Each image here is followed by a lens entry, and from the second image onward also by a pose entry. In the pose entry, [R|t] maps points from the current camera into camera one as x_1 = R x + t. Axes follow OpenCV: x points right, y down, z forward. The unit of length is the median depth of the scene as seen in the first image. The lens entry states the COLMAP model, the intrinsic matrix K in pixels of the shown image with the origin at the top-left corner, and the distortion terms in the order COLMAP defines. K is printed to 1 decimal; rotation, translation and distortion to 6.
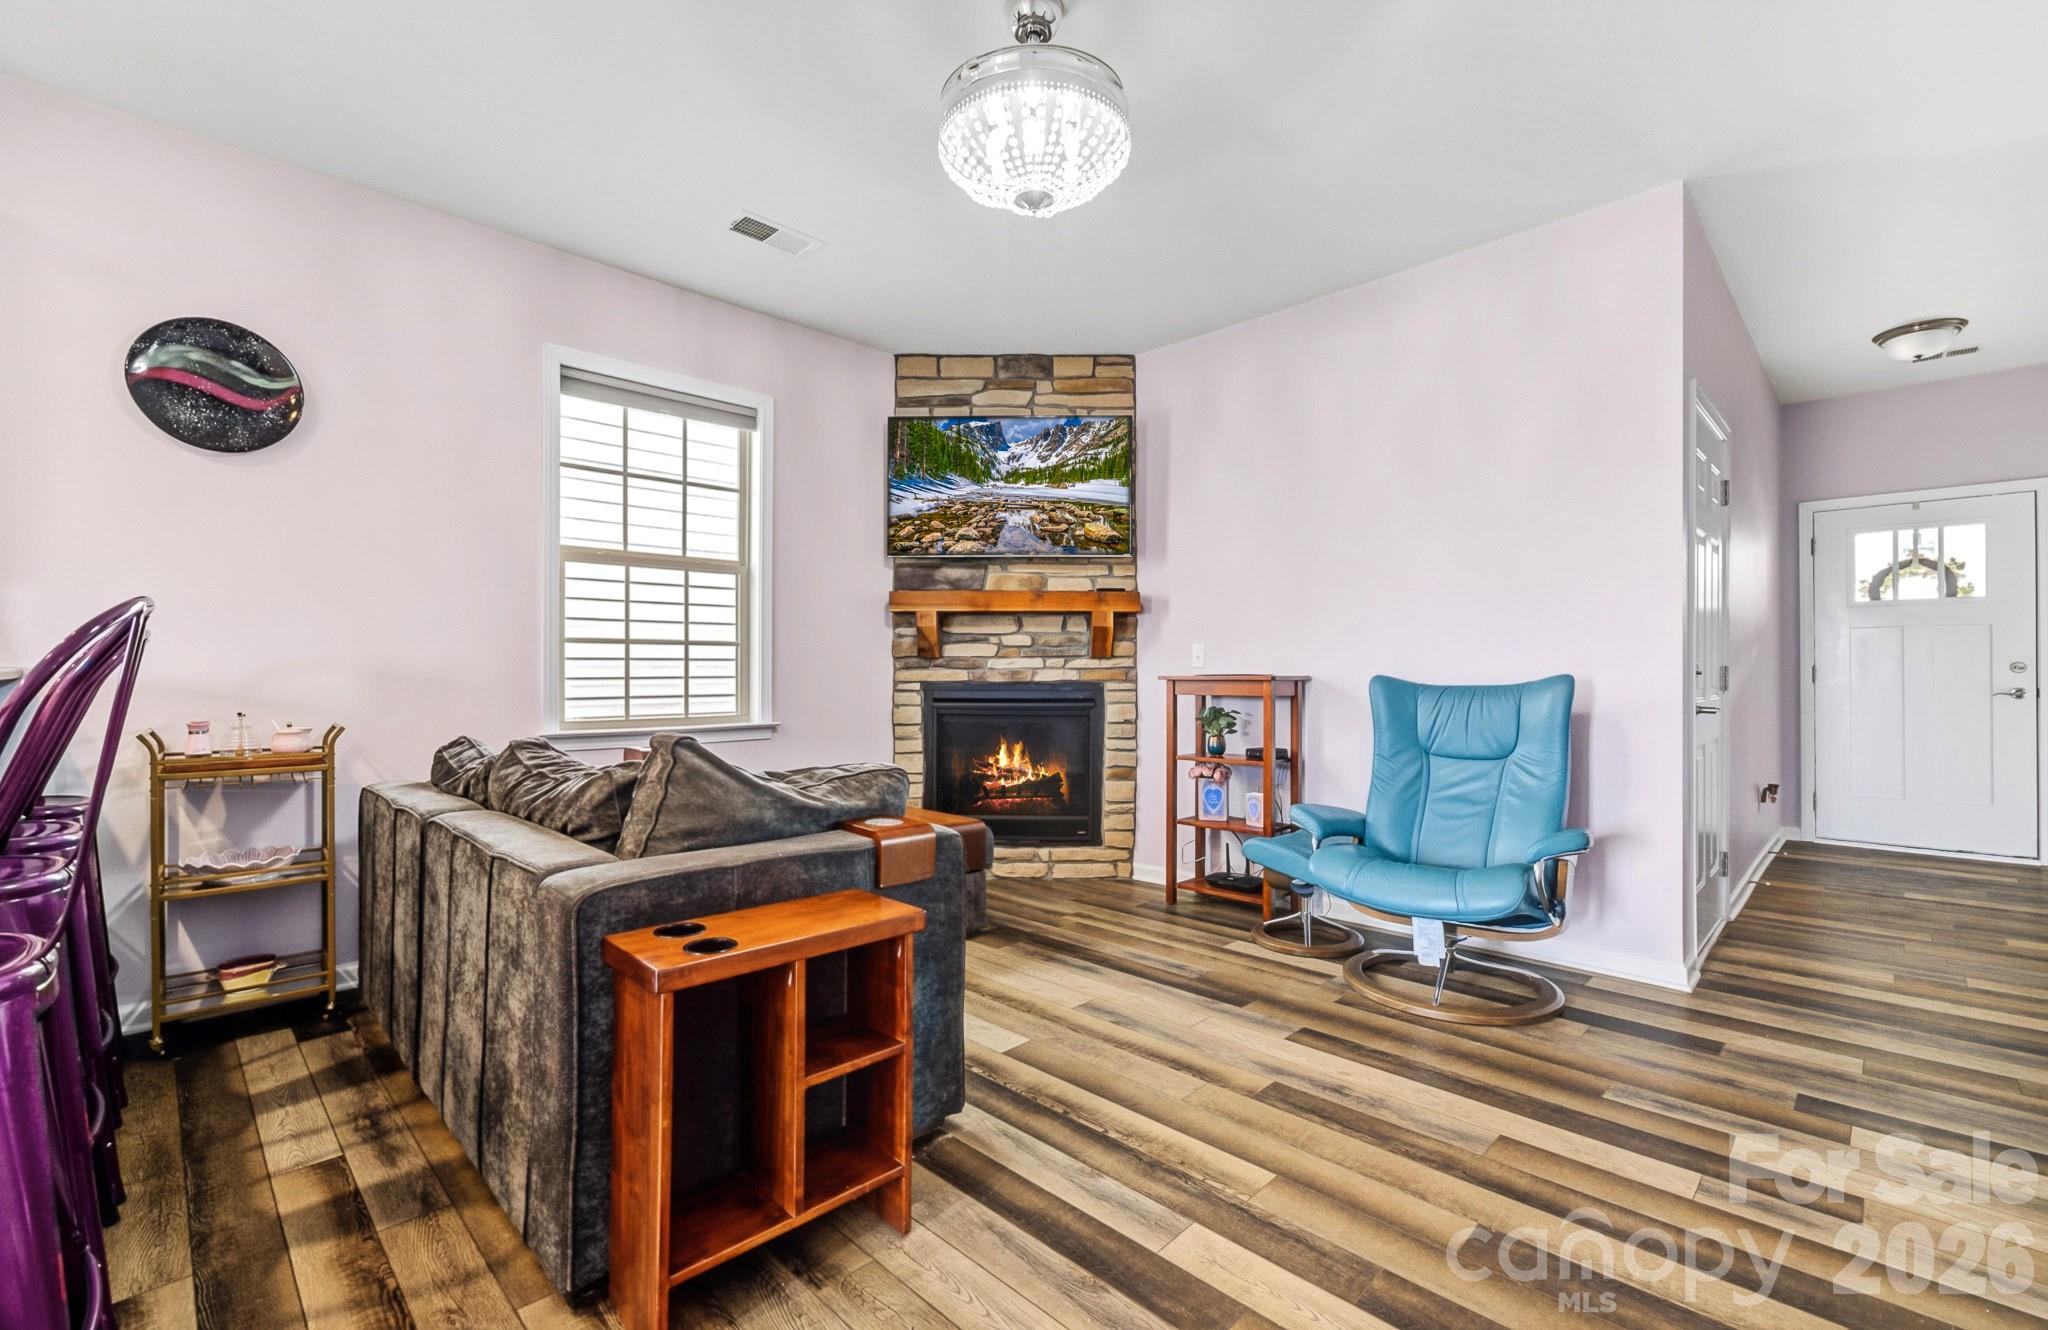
lens RADIAL K [[882.9, 0, 1024.0], [0, 882.9, 665.0], [0, 0, 1]] dist [-0.004501, -0.000079]
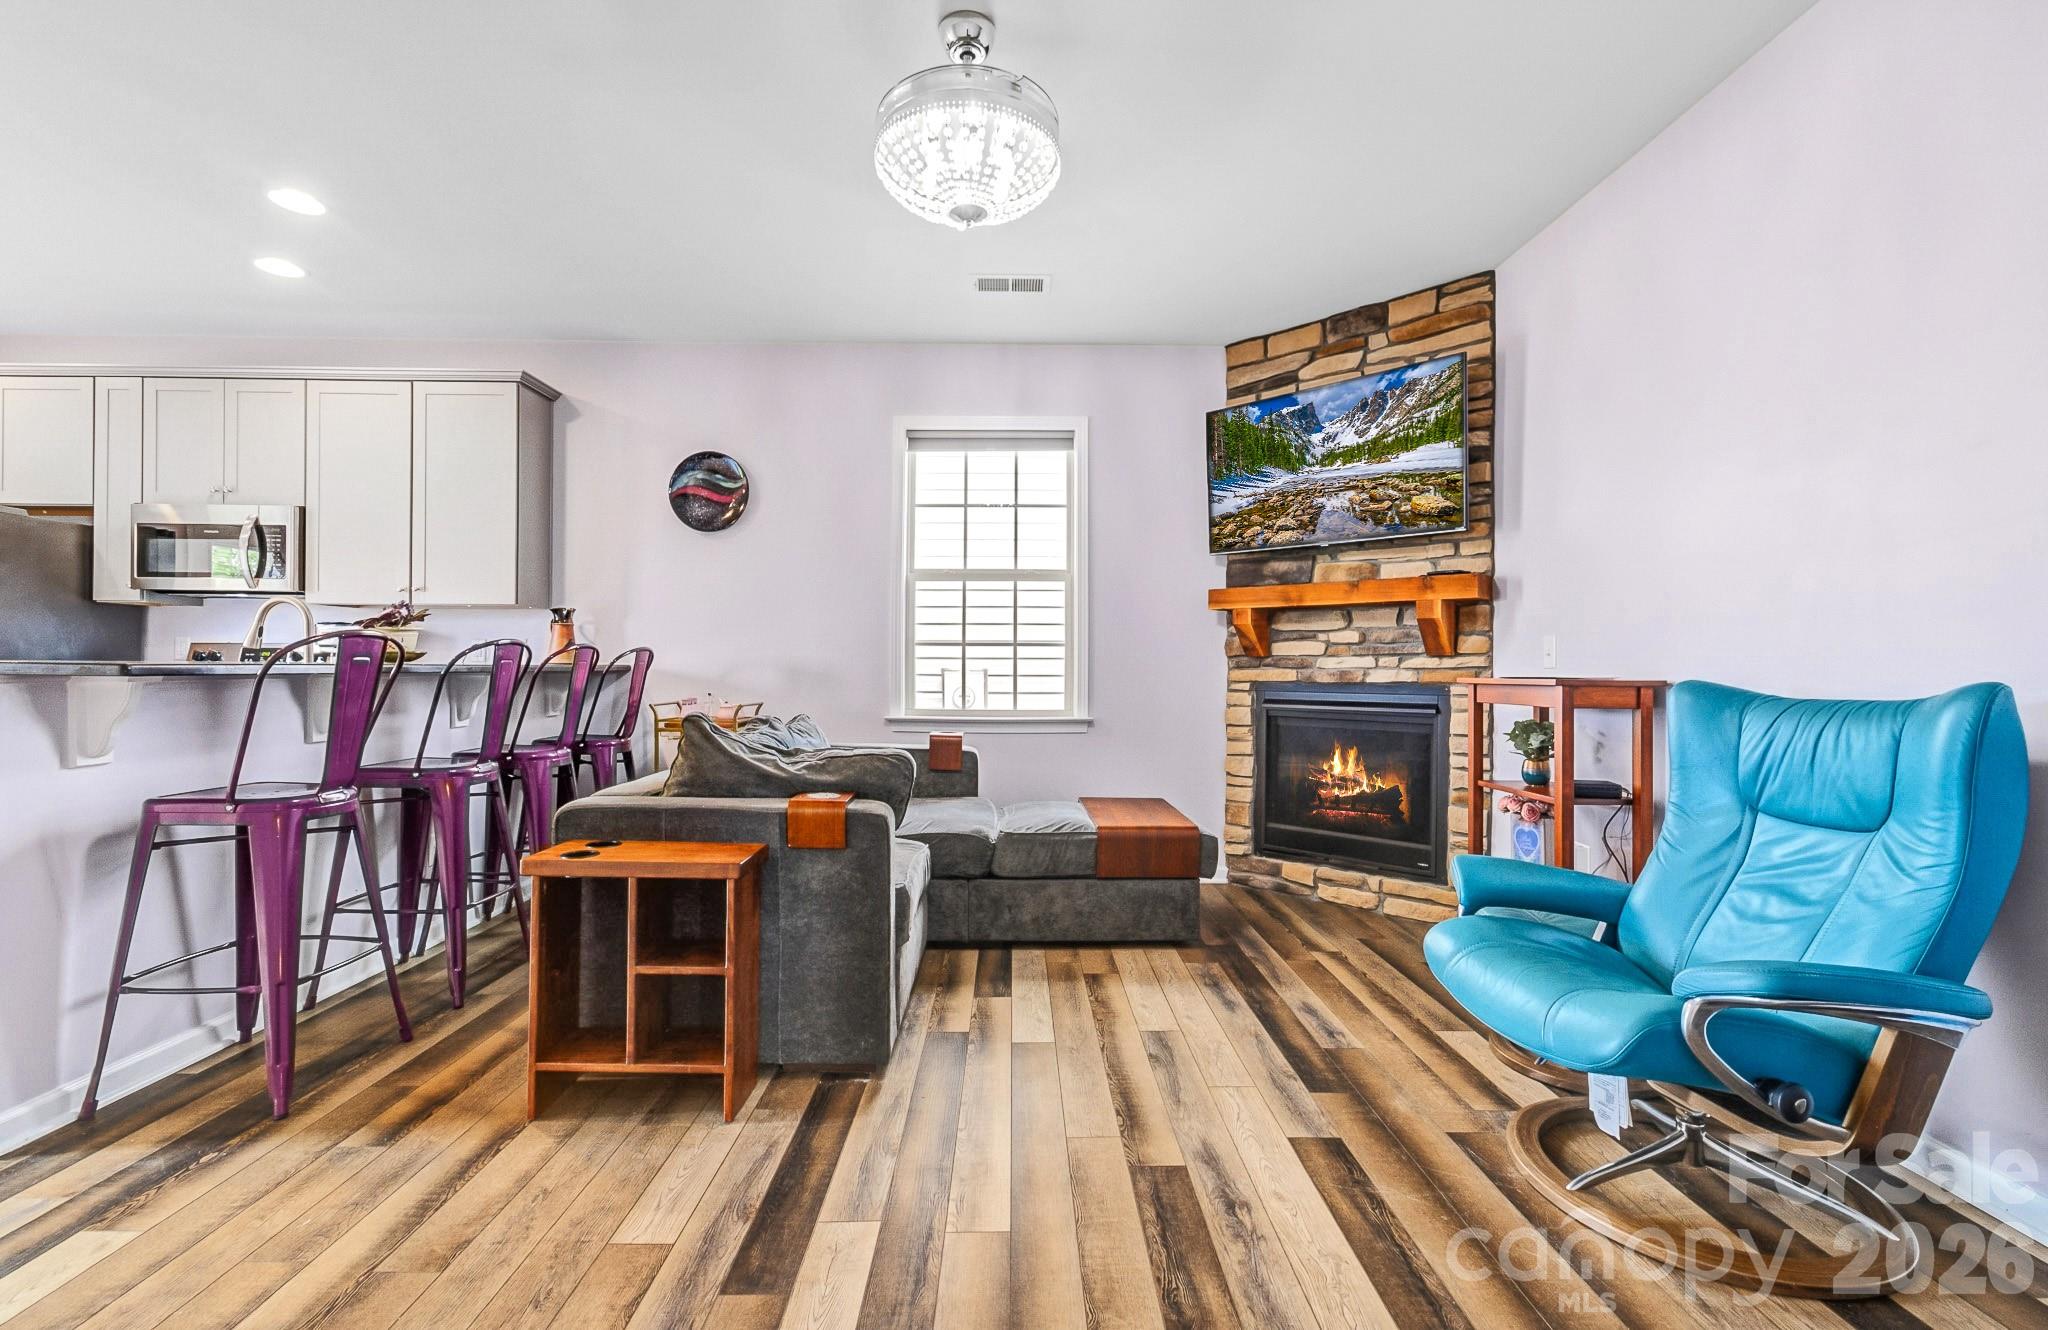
lens RADIAL K [[873.6, 0, 1024.0], [0, 873.6, 665.0], [0, 0, 1]] dist [-0.001871, -0.000226]
pose [[0.712722, 0.001522, -0.701445, 0.417682], [-0.001205, 0.999999, 0.000946, 0.000179], [0.701446, 0.000171, 0.712723, 0.170617]]
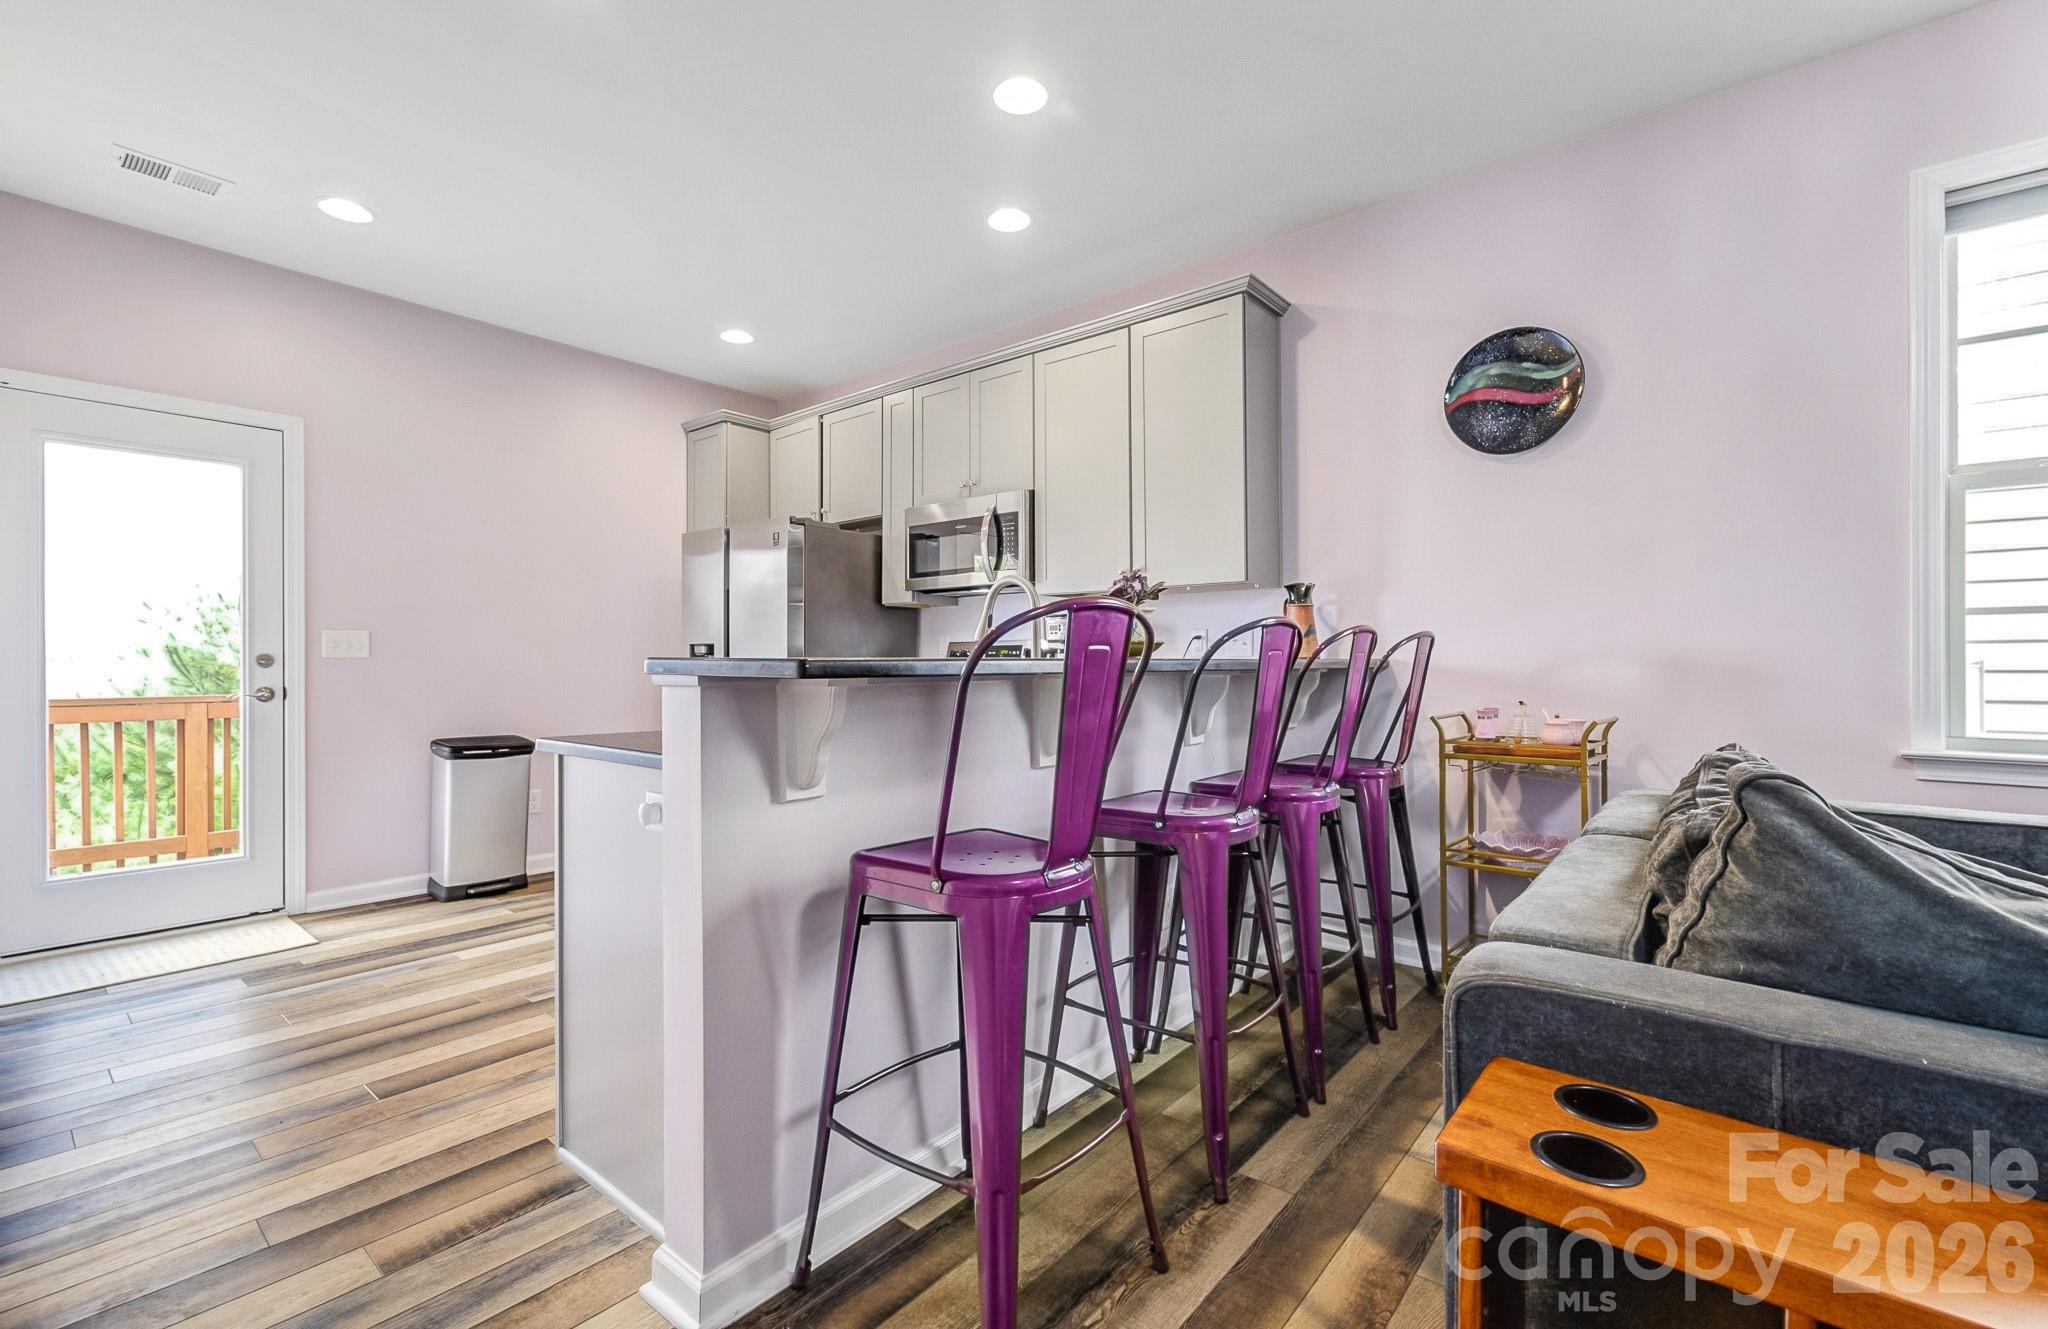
lens RADIAL K [[877.6, 0, 1029.8], [0, 877.6, 669.1], [0, 0, 1]] dist [-0.000149, 0.000252]
pose [[0.089940, 0.005926, -0.995930, 0.055644], [0.009607, 0.999931, 0.006818, 0.002322], [0.995901, -0.010181, 0.089876, 0.215087]]
